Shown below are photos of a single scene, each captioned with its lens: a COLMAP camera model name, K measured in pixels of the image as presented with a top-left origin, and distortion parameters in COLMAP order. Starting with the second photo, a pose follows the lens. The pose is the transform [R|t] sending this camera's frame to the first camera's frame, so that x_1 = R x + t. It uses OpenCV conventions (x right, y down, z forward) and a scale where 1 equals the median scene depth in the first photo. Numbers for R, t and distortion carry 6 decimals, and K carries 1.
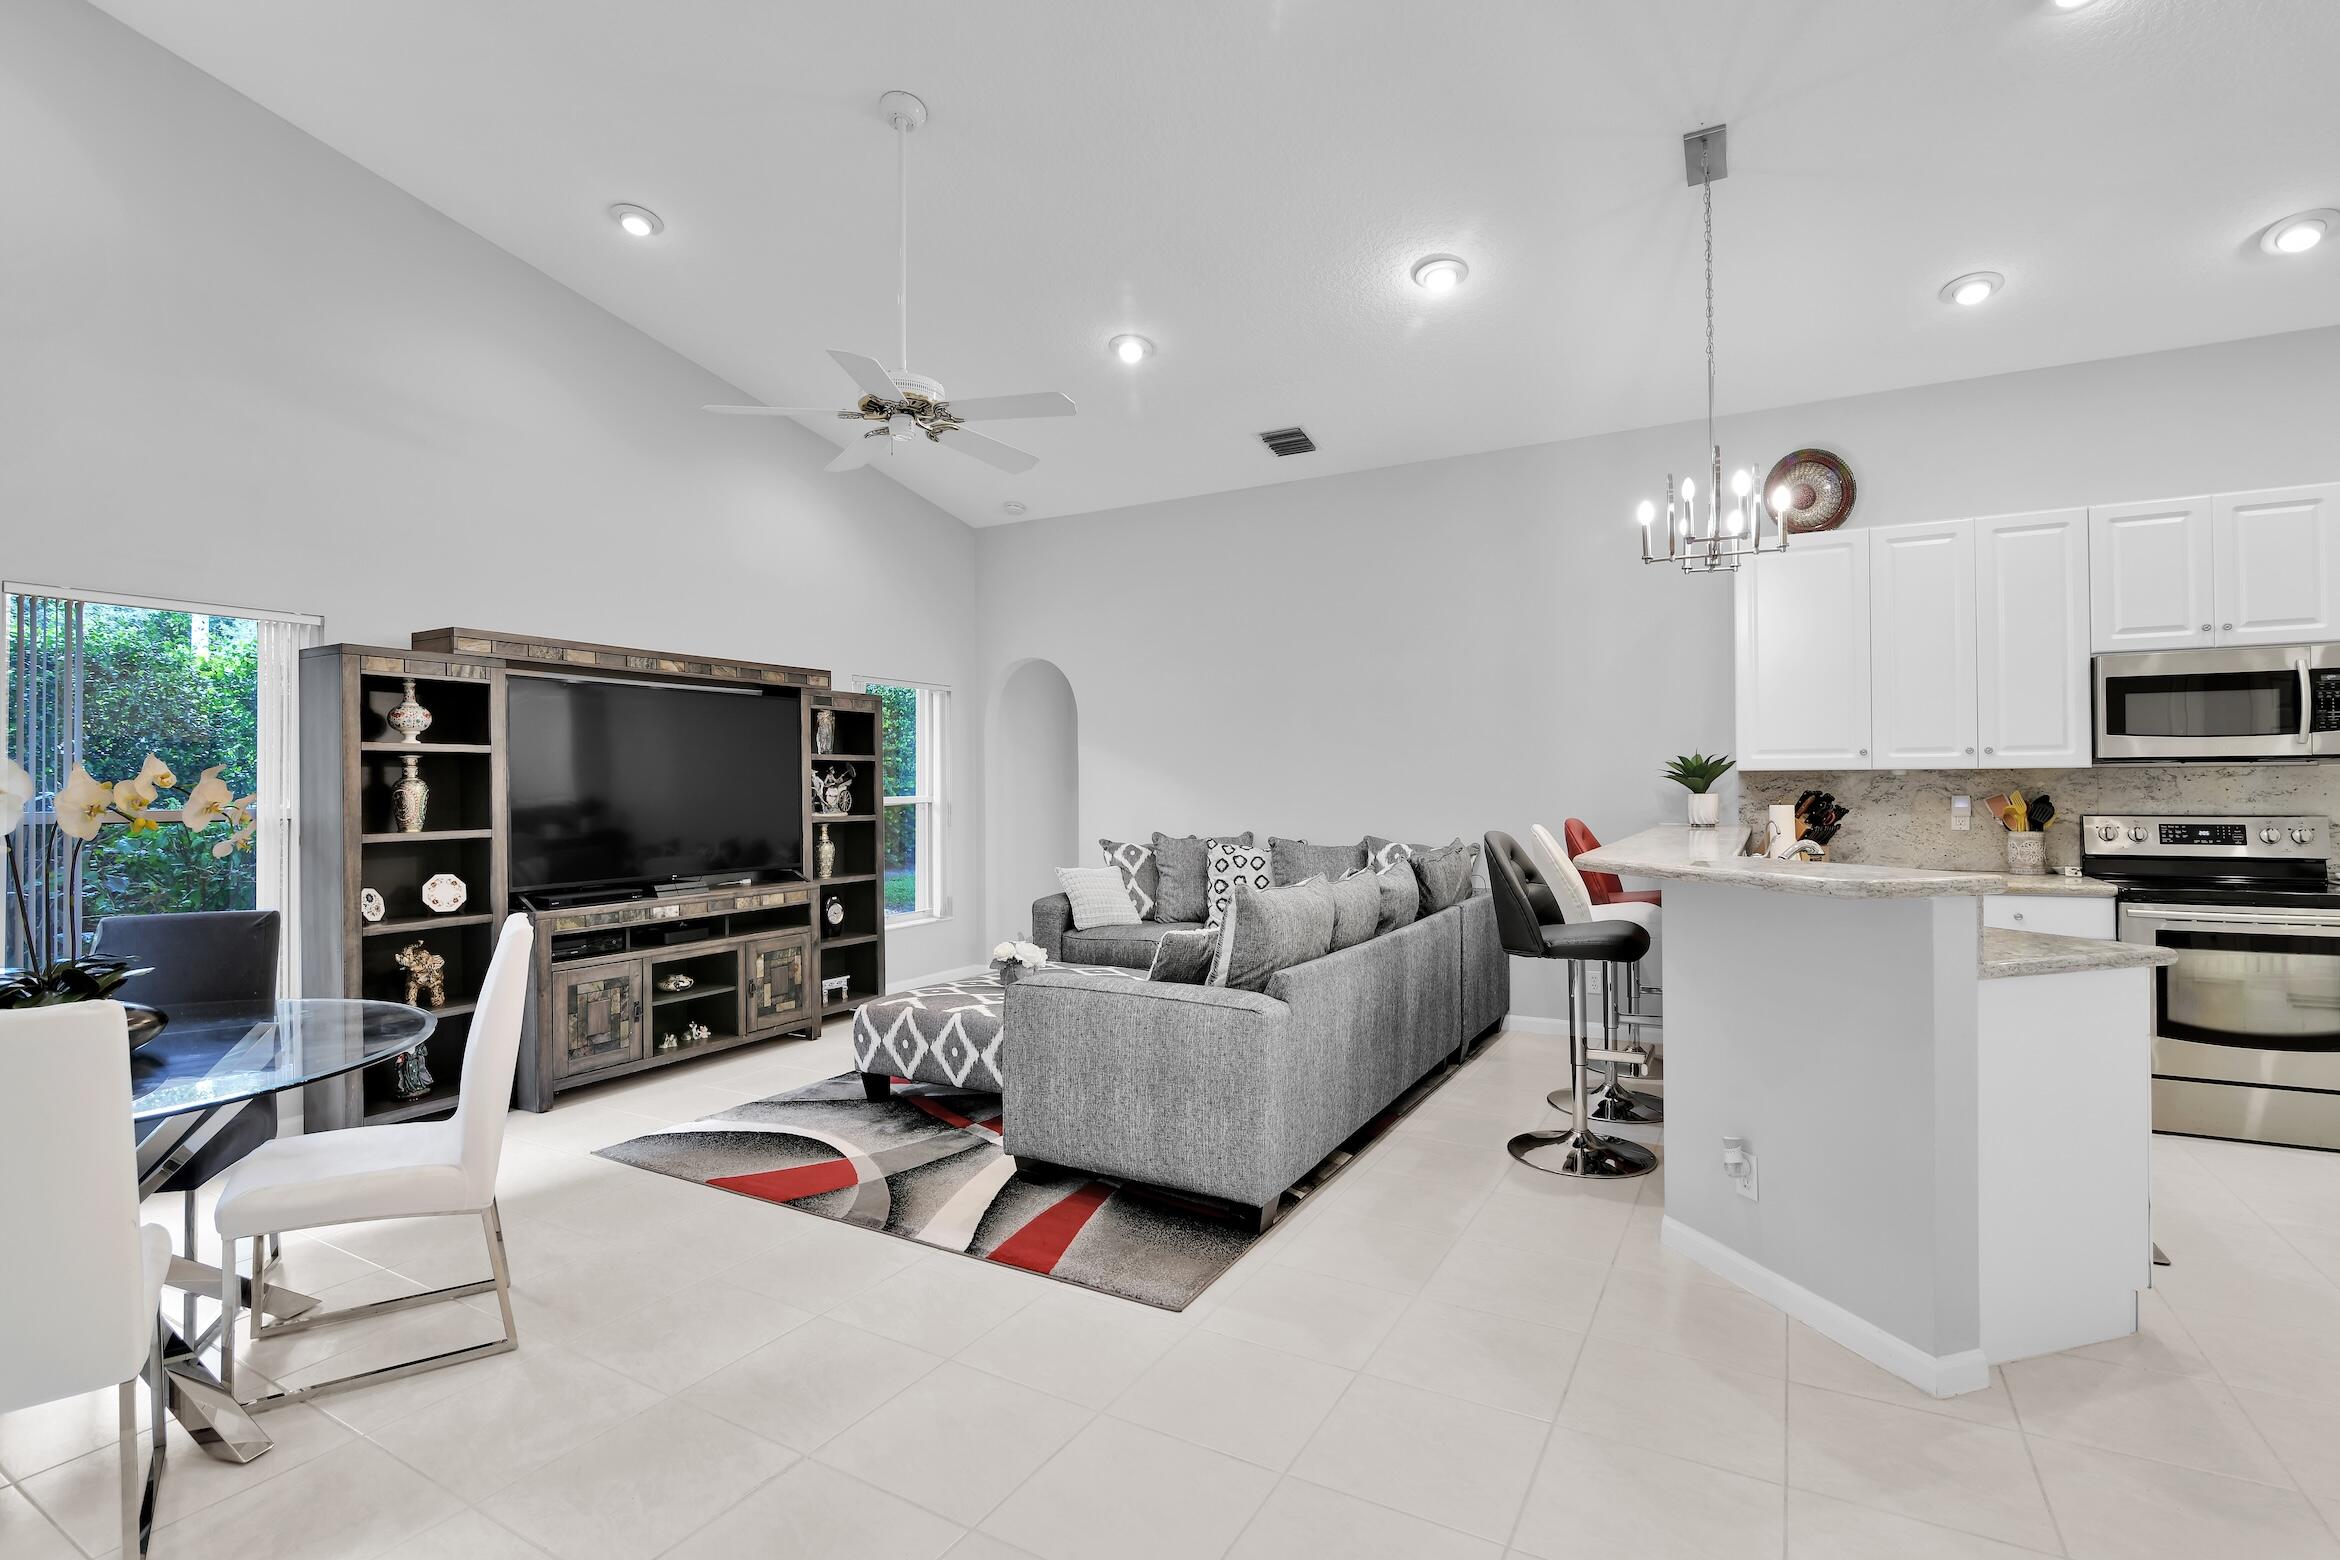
lens RADIAL K [[1096.1, 0, 1157.1], [0, 1096.1, 773.1], [0, 0, 1]] dist [-0.022401, 0.003301]
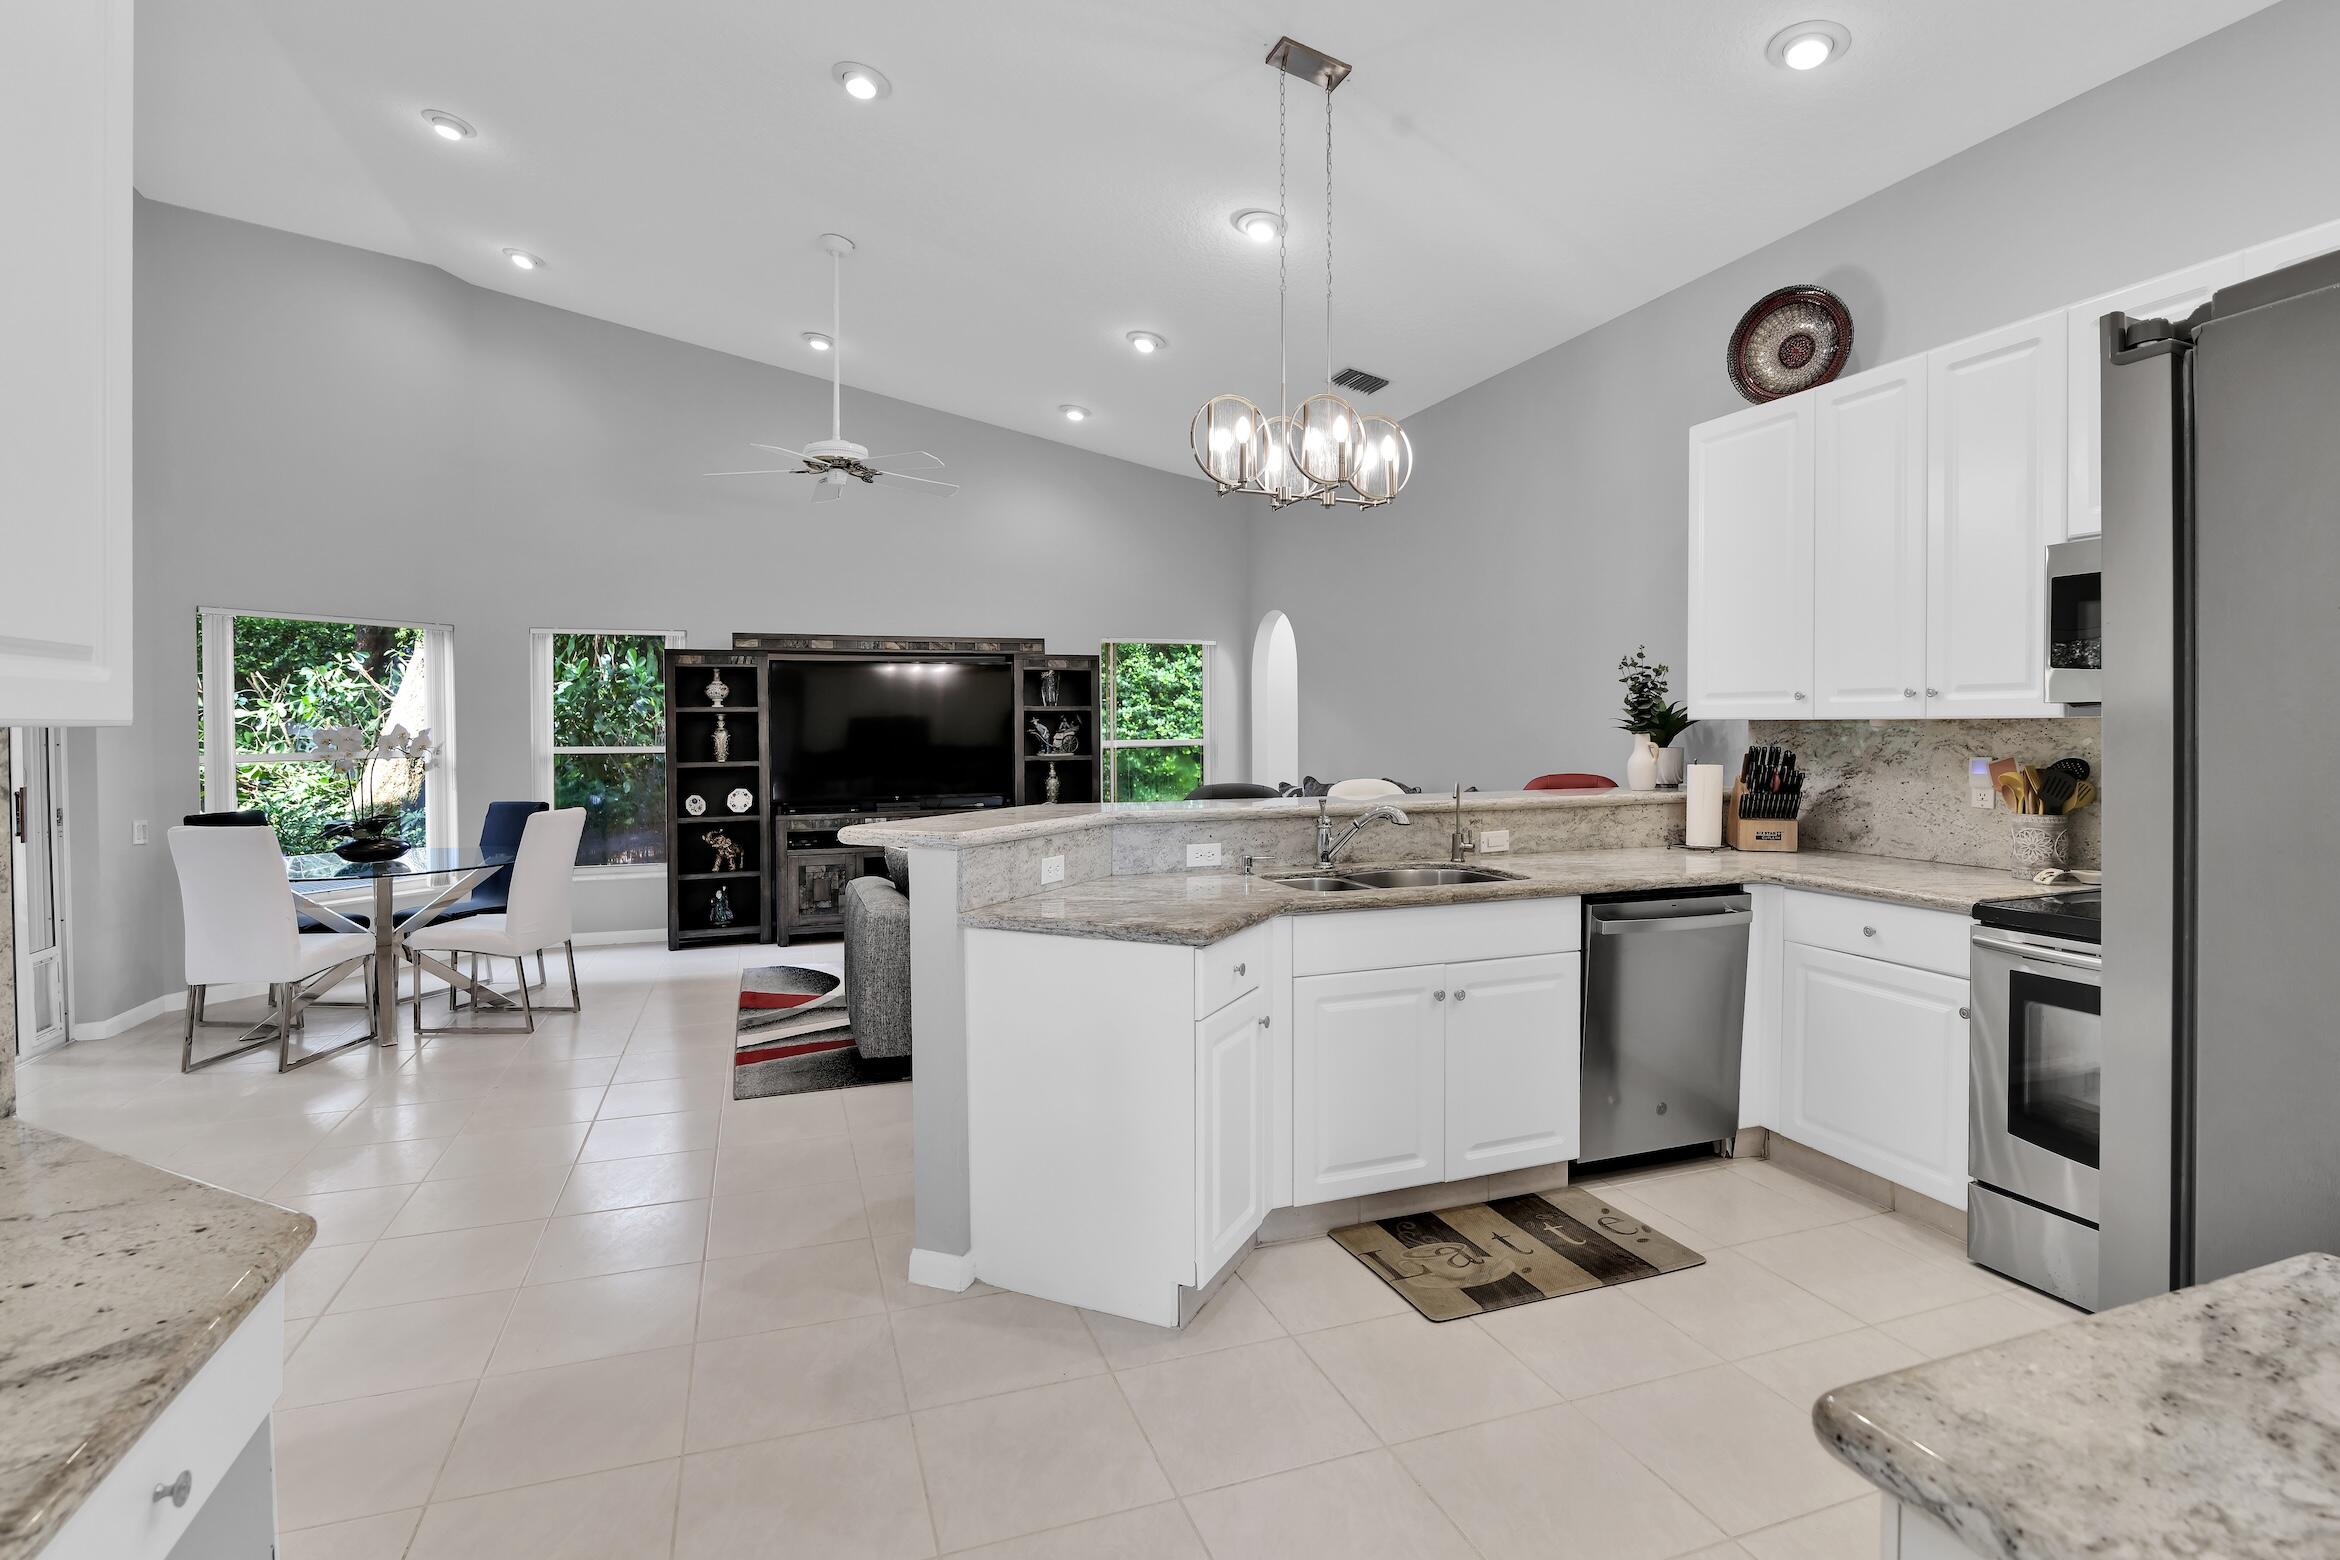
lens RADIAL K [[1143.5, 0, 1160.1], [0, 1143.5, 729.9], [0, 0, 1]] dist [-0.003967, -0.000198]
pose [[0.761696, 0.003291, -0.647926, 0.821768], [0.010345, 0.999798, 0.017240, -0.014141], [0.647852, -0.019834, 0.761508, 0.120445]]
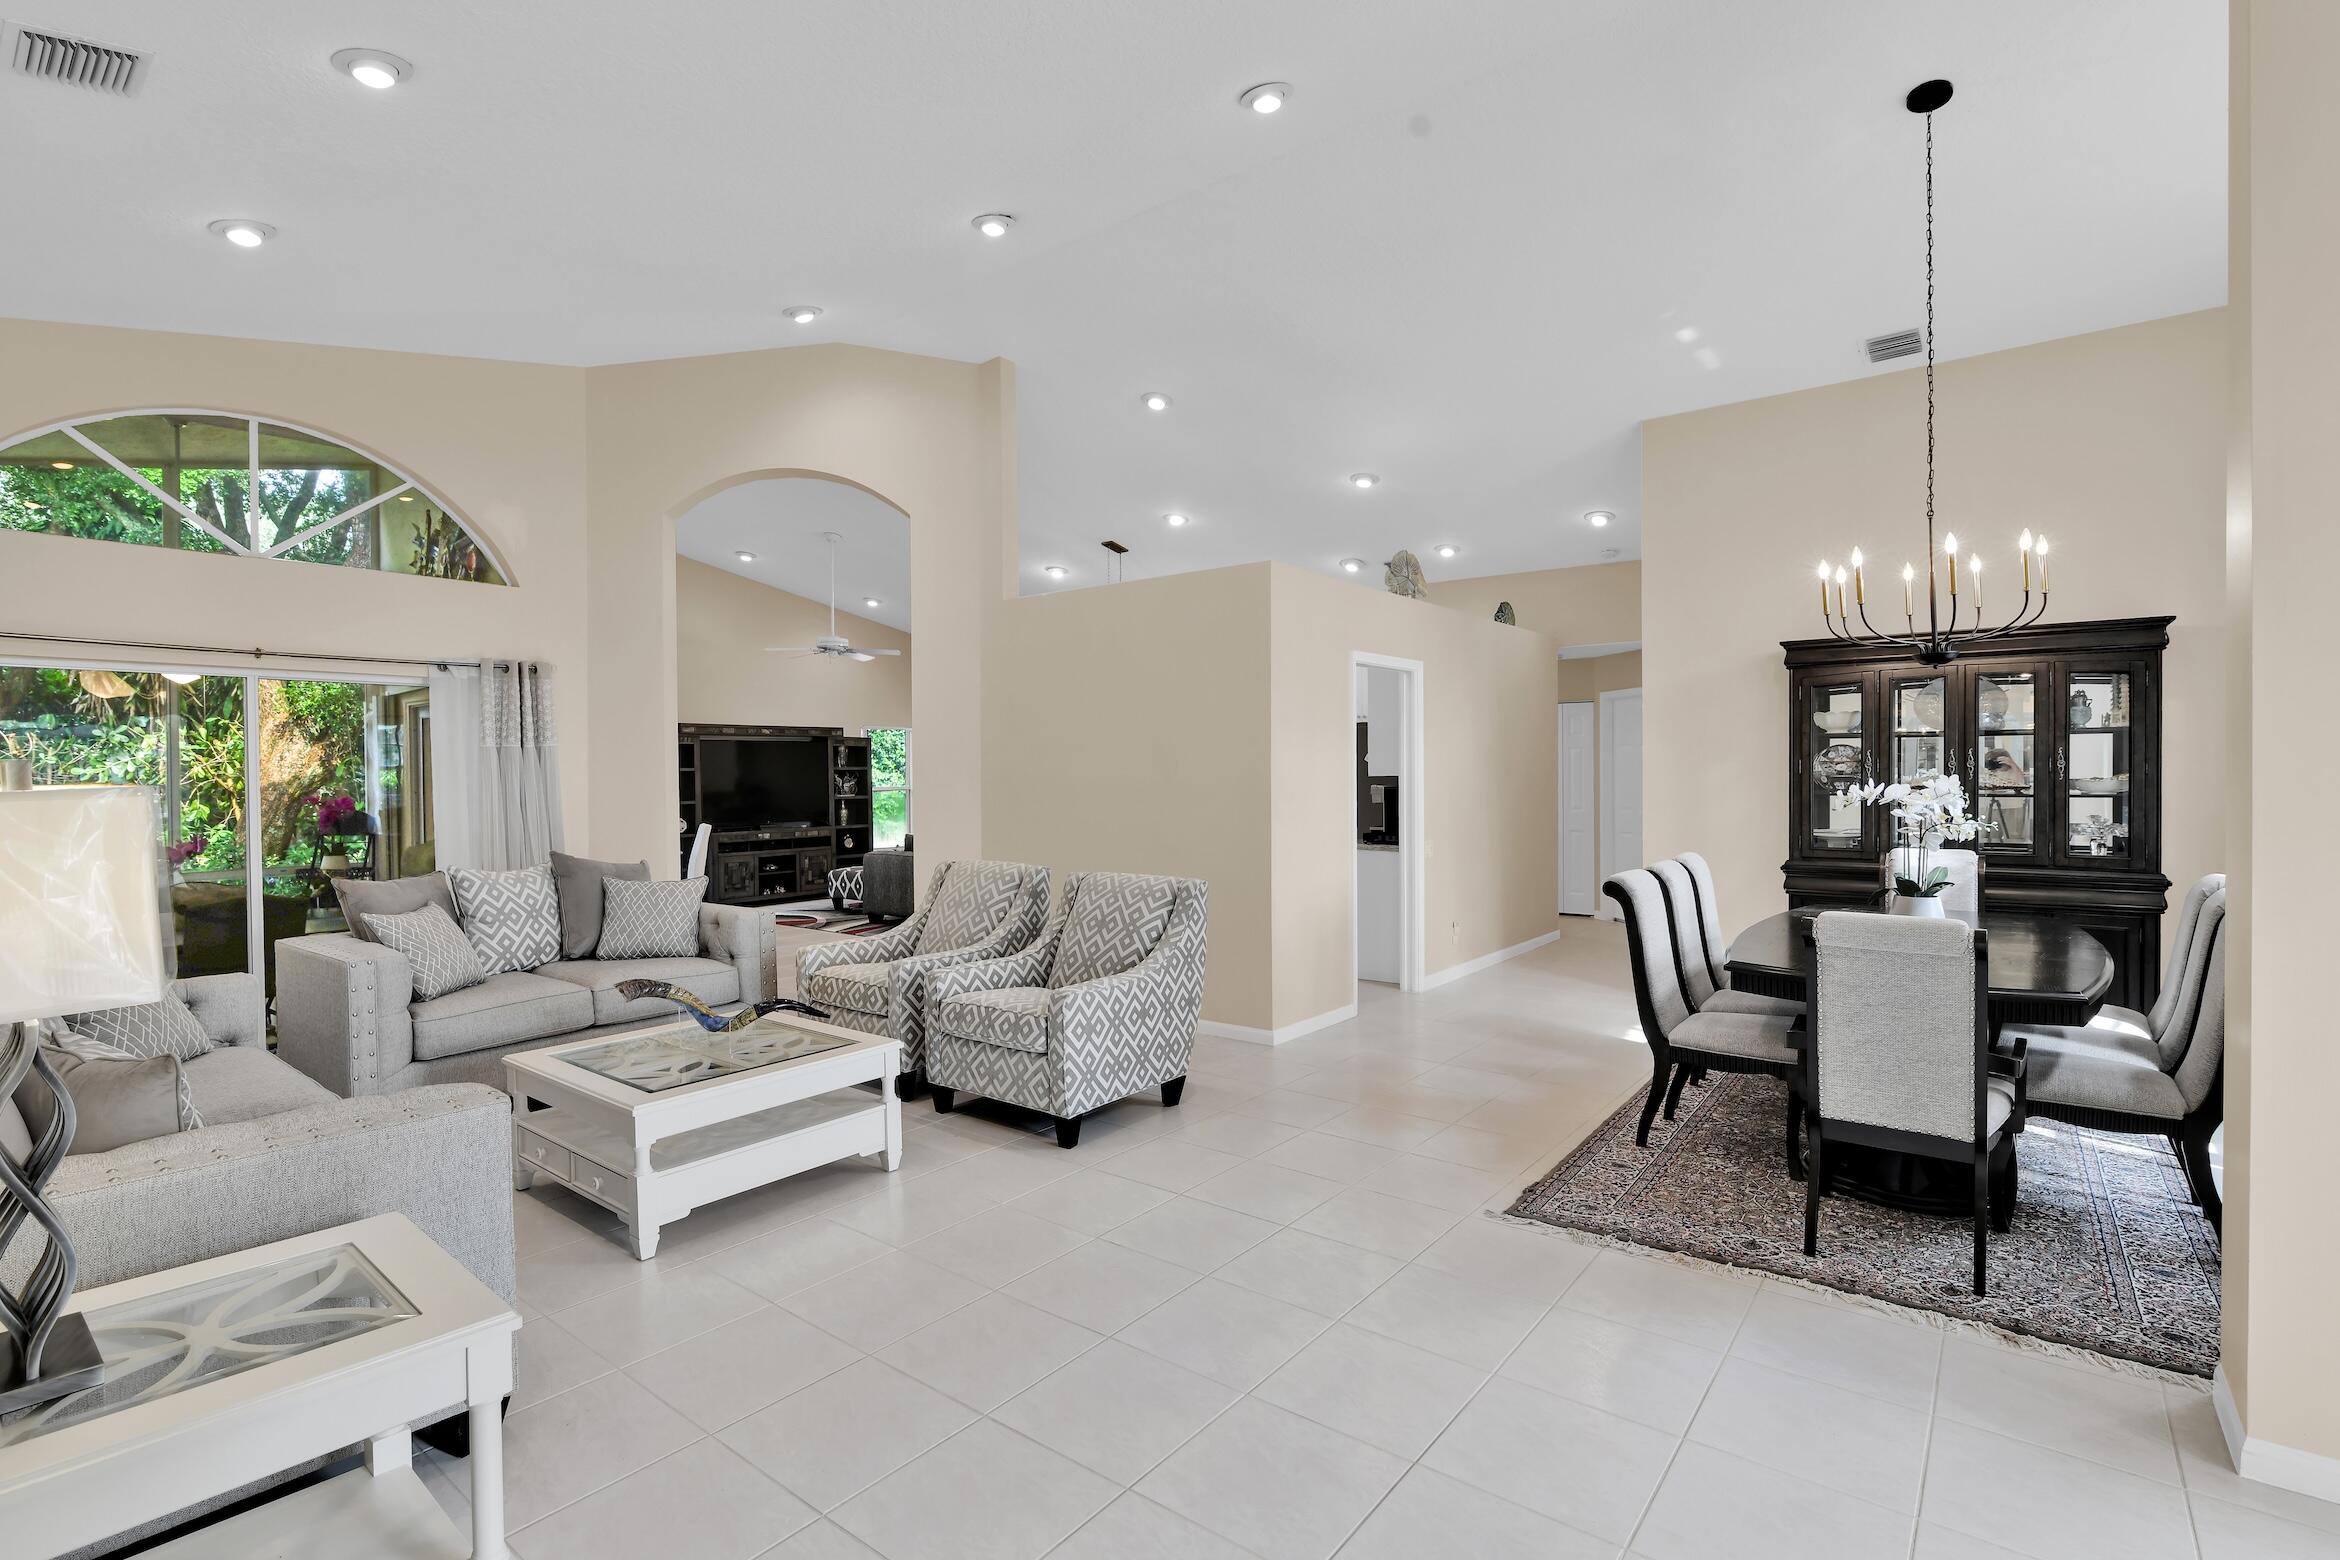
lens RADIAL K [[1096.1, 0, 1155.7], [0, 1096.1, 785.6], [0, 0, 1]] dist [-0.022401, 0.003301]
pose [[0.988321, 0.000211, -0.152387, 0.797938], [0.003753, 0.999662, 0.025728, -0.042620], [0.152341, -0.025999, 0.987986, -1.288113]]
